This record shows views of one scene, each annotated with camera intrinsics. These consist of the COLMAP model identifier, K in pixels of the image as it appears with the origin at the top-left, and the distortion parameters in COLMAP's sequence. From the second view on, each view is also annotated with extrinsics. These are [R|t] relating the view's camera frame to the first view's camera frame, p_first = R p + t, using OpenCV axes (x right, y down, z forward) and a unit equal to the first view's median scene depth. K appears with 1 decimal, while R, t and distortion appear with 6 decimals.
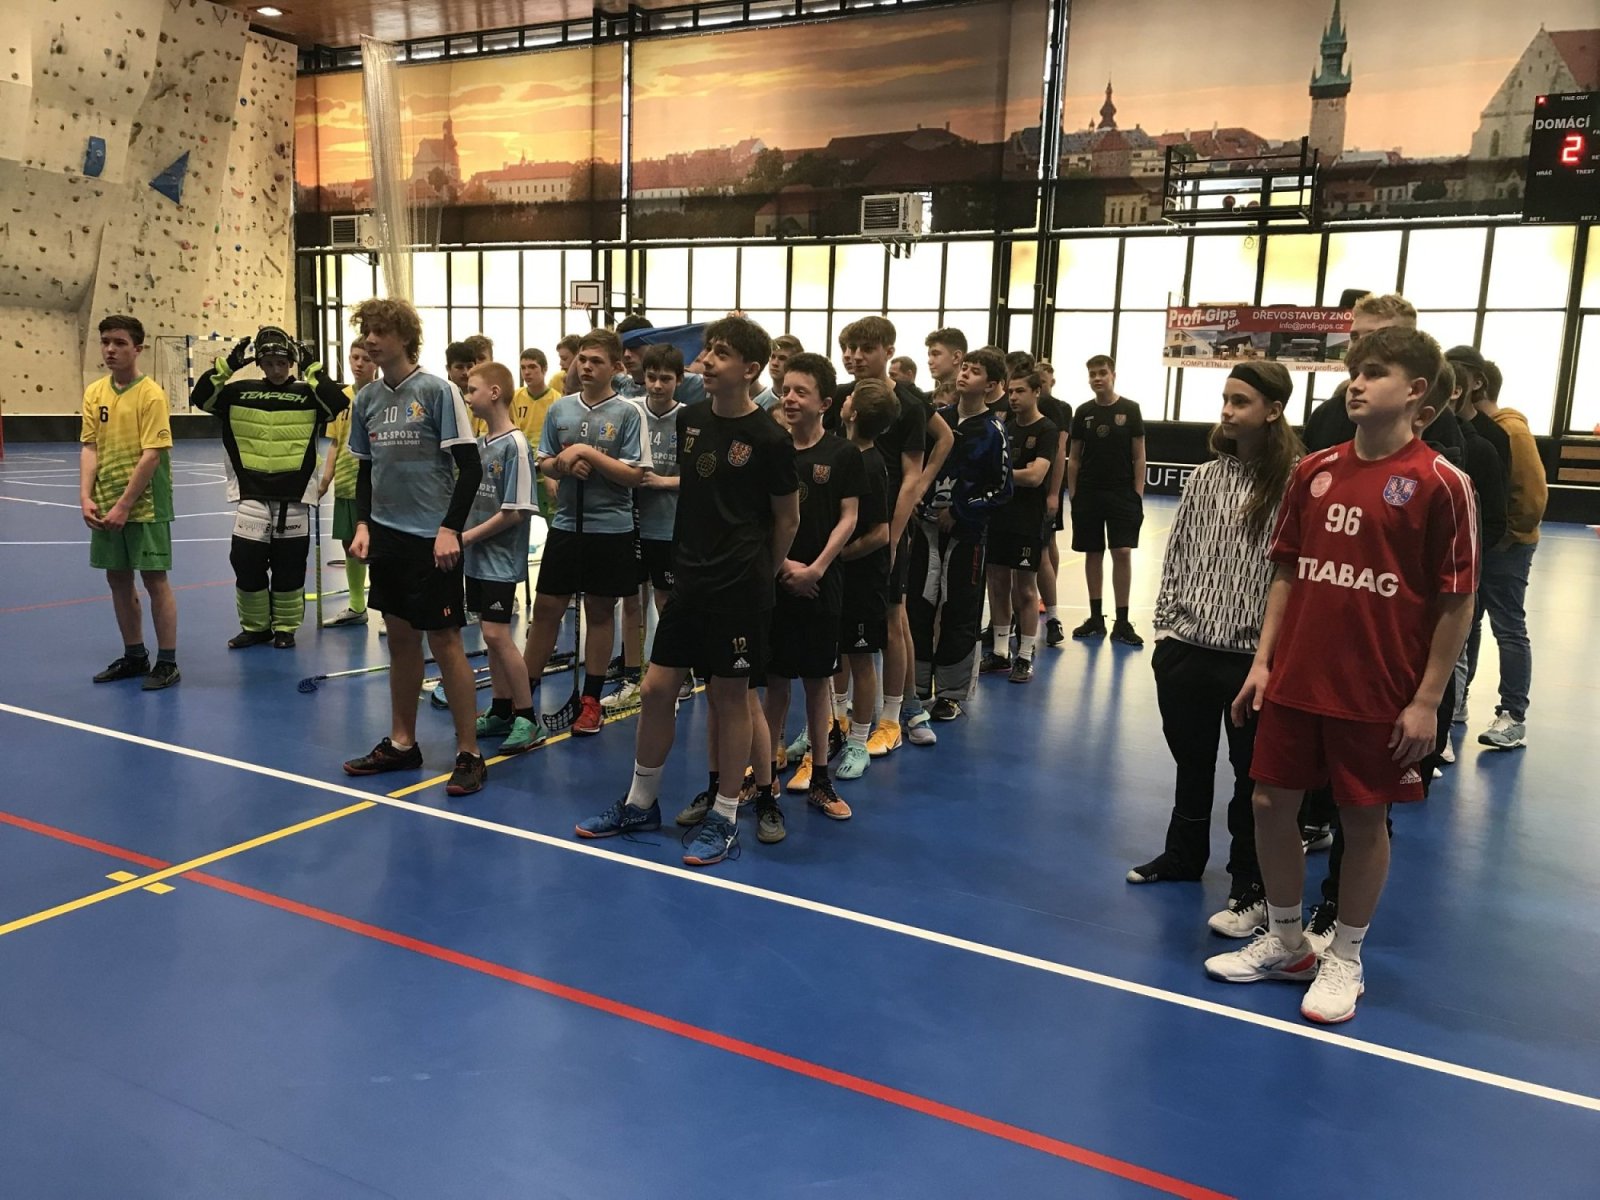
lens RADIAL K [[1308.8, 0, 792.7], [0, 1308.8, 601.2], [0, 0, 1]] dist [0.012414, 0.002772]
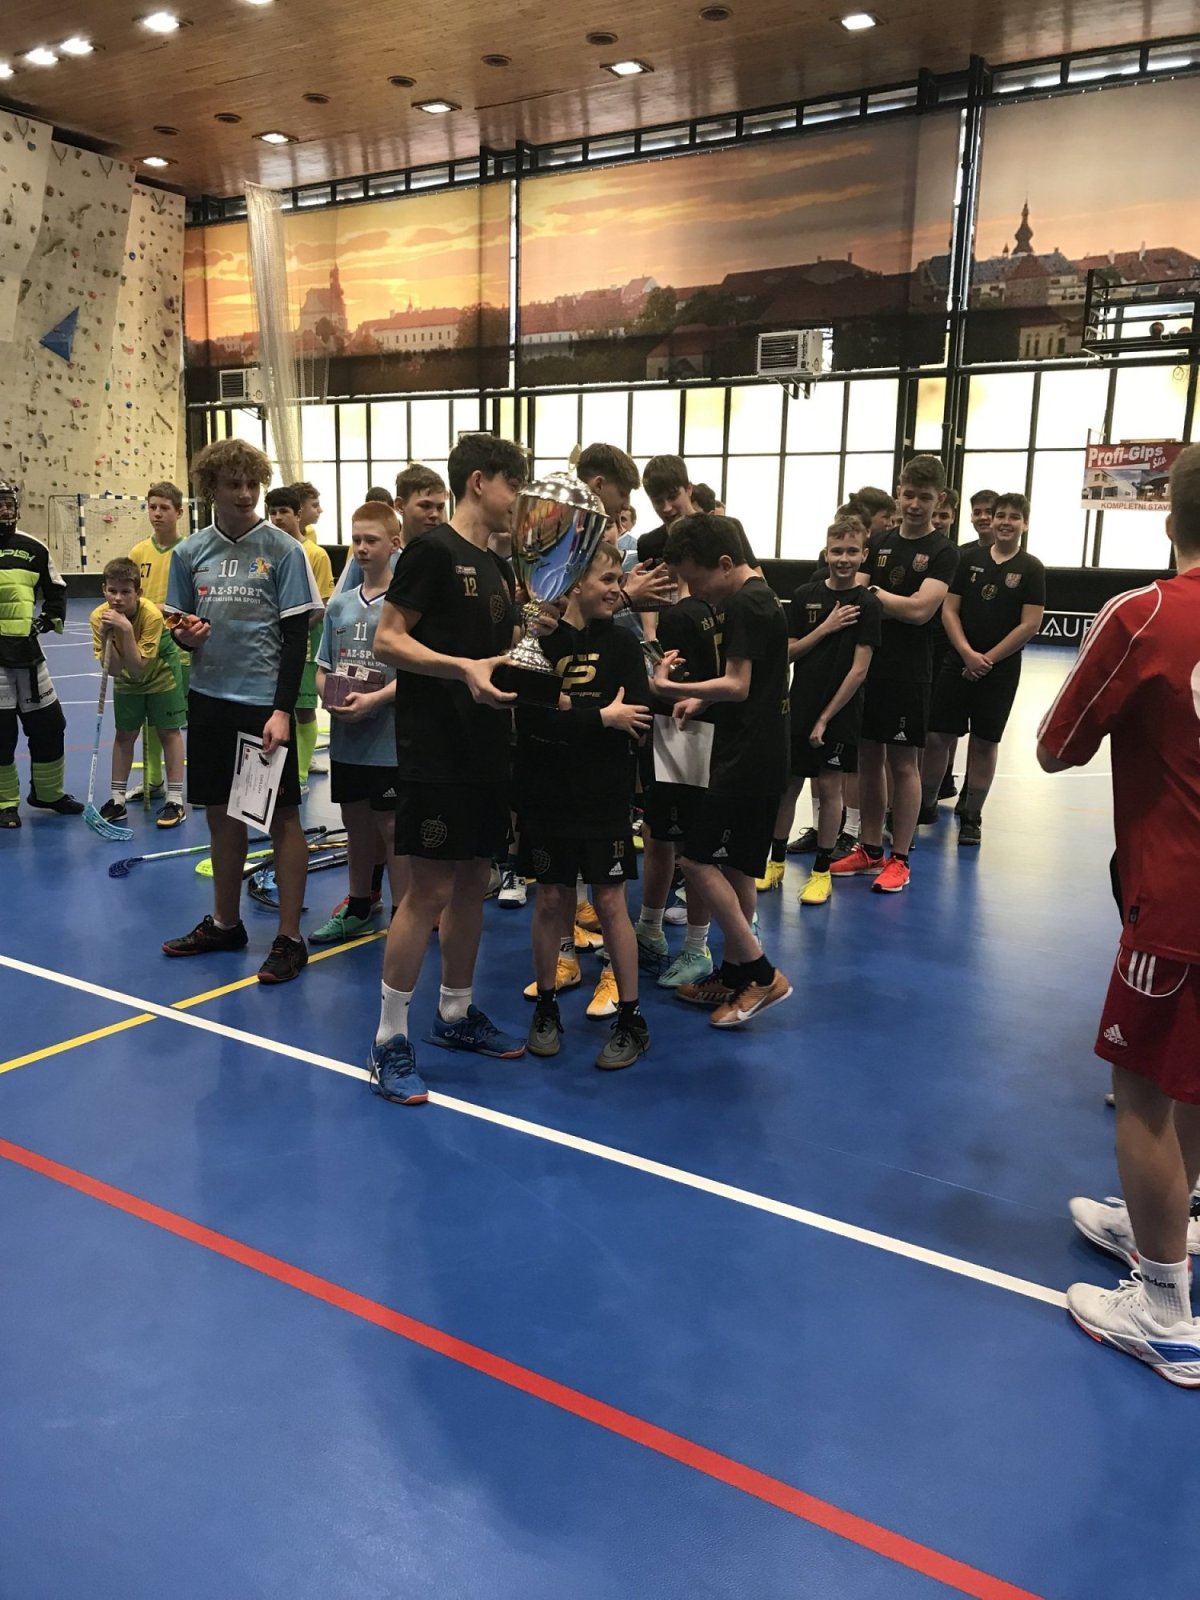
lens RADIAL K [[1308.8, 0, 601.7], [0, 1308.8, 794.7], [0, 0, 1]] dist [0.012414, 0.002772]
pose [[0.997408, 0.000251, -0.071959, 0.007199], [0.001867, 0.999567, 0.029368, -0.003094], [0.071936, -0.029427, 0.996975, 0.030146]]
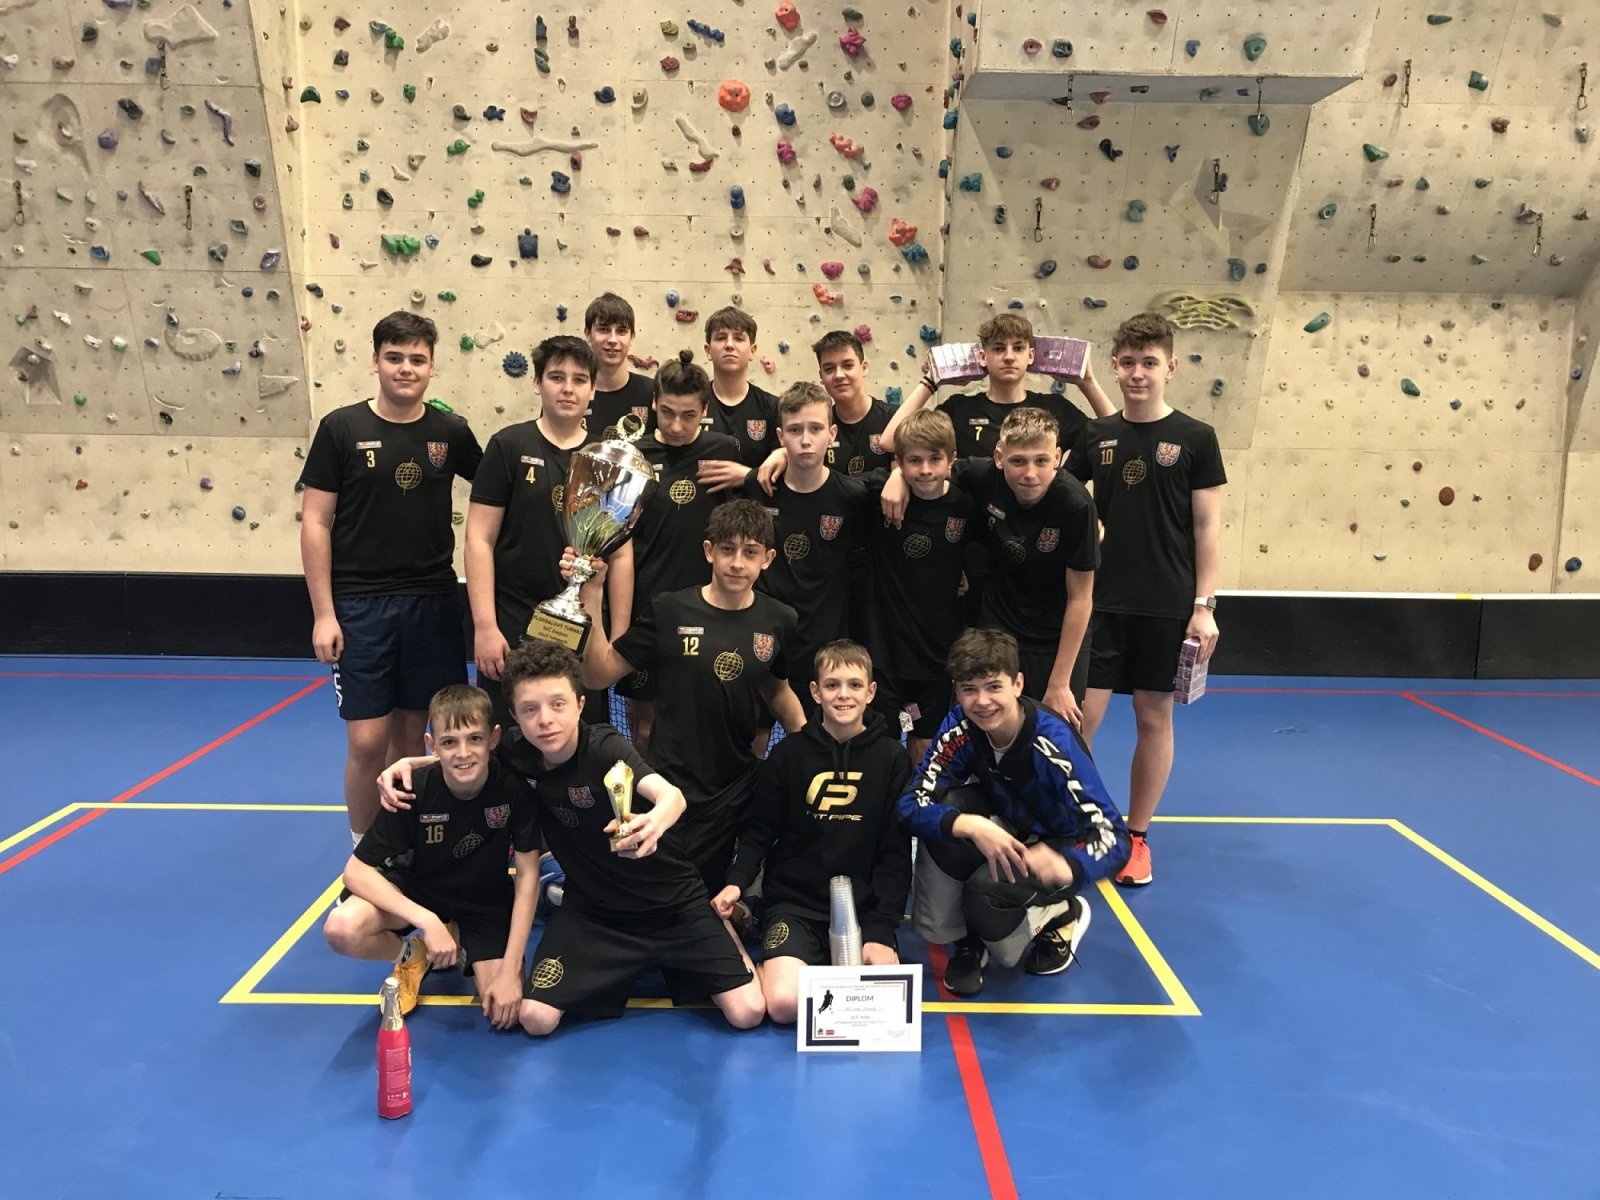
lens RADIAL K [[1308.8, 0, 787.9], [0, 1308.8, 593.9], [0, 0, 1]] dist [0.012414, 0.002772]
pose [[0.482207, 0.092904, -0.871117, -0.337158], [-0.137754, 0.990032, 0.029332, -0.122816], [0.865159, 0.105856, 0.490198, 0.669236]]
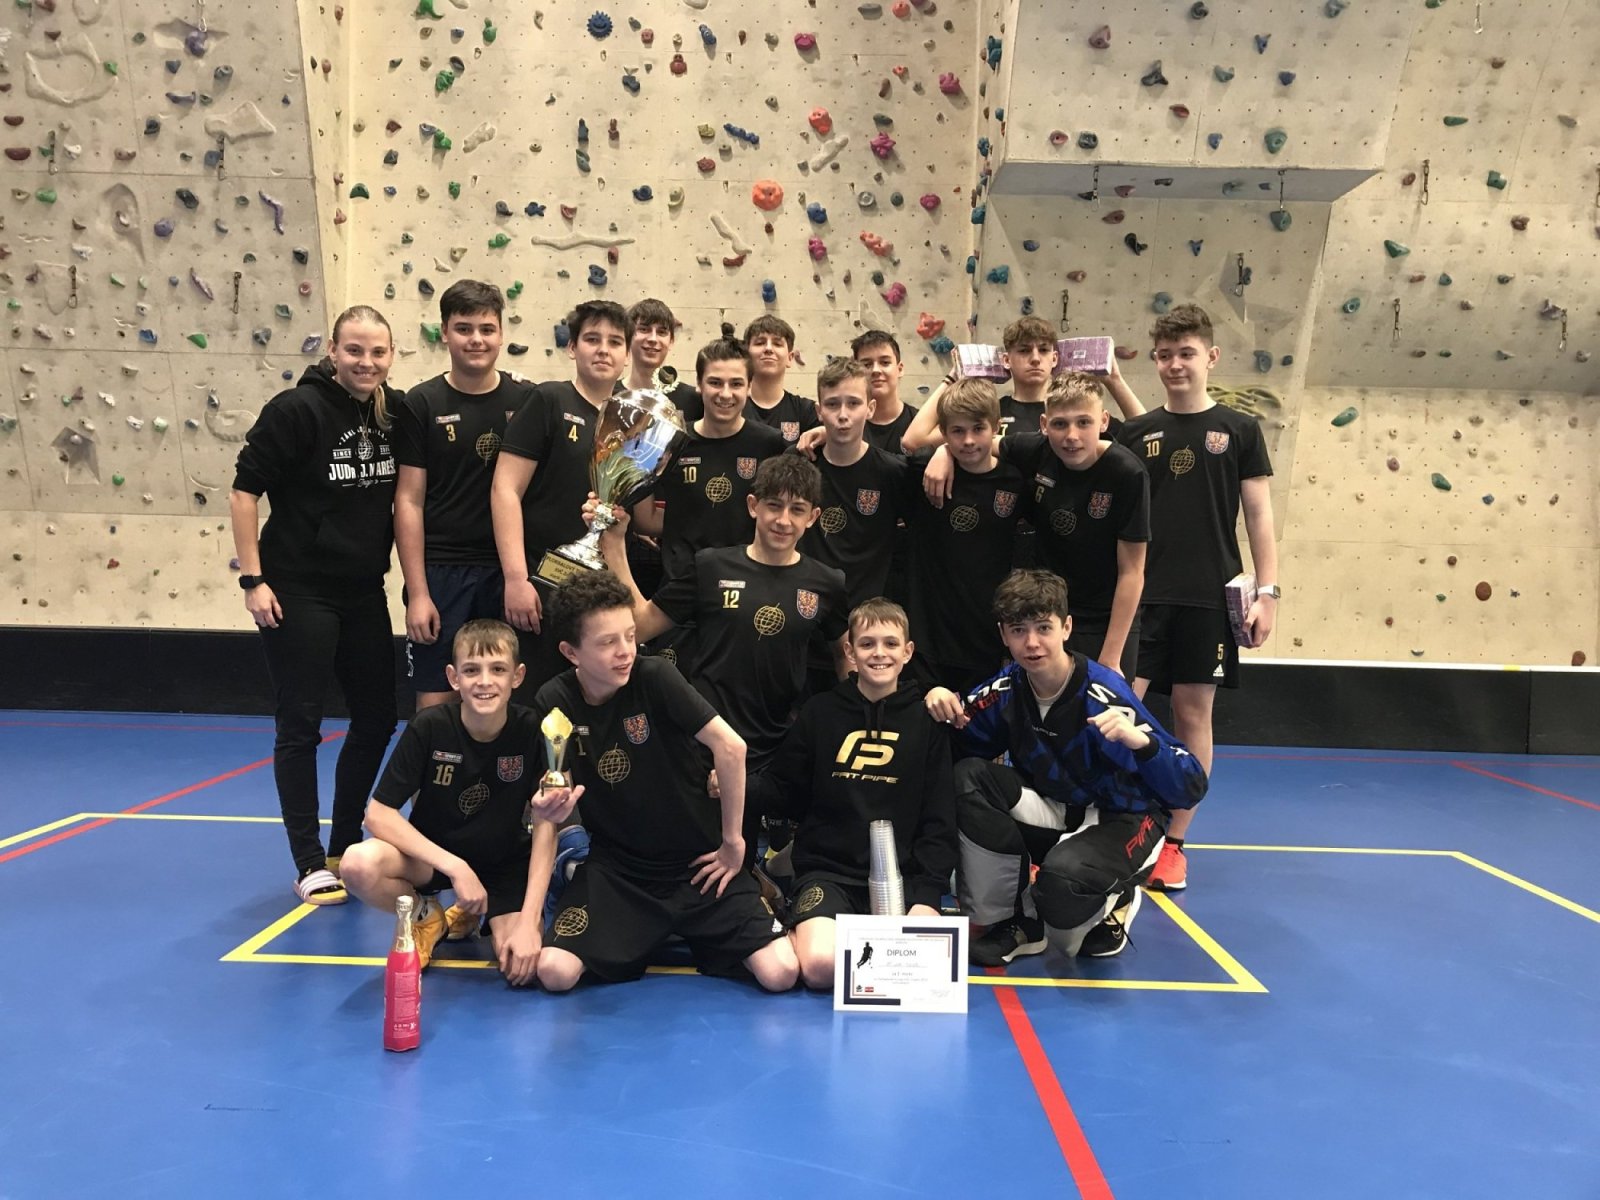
lens RADIAL K [[1308.8, 0, 785.9], [0, 1308.8, 589.7], [0, 0, 1]] dist [0.012414, 0.002772]
pose [[0.466554, -0.004472, -0.884481, -0.340597], [-0.151361, 0.984833, -0.084821, -0.102766], [0.871446, 0.173450, 0.458801, 0.672365]]
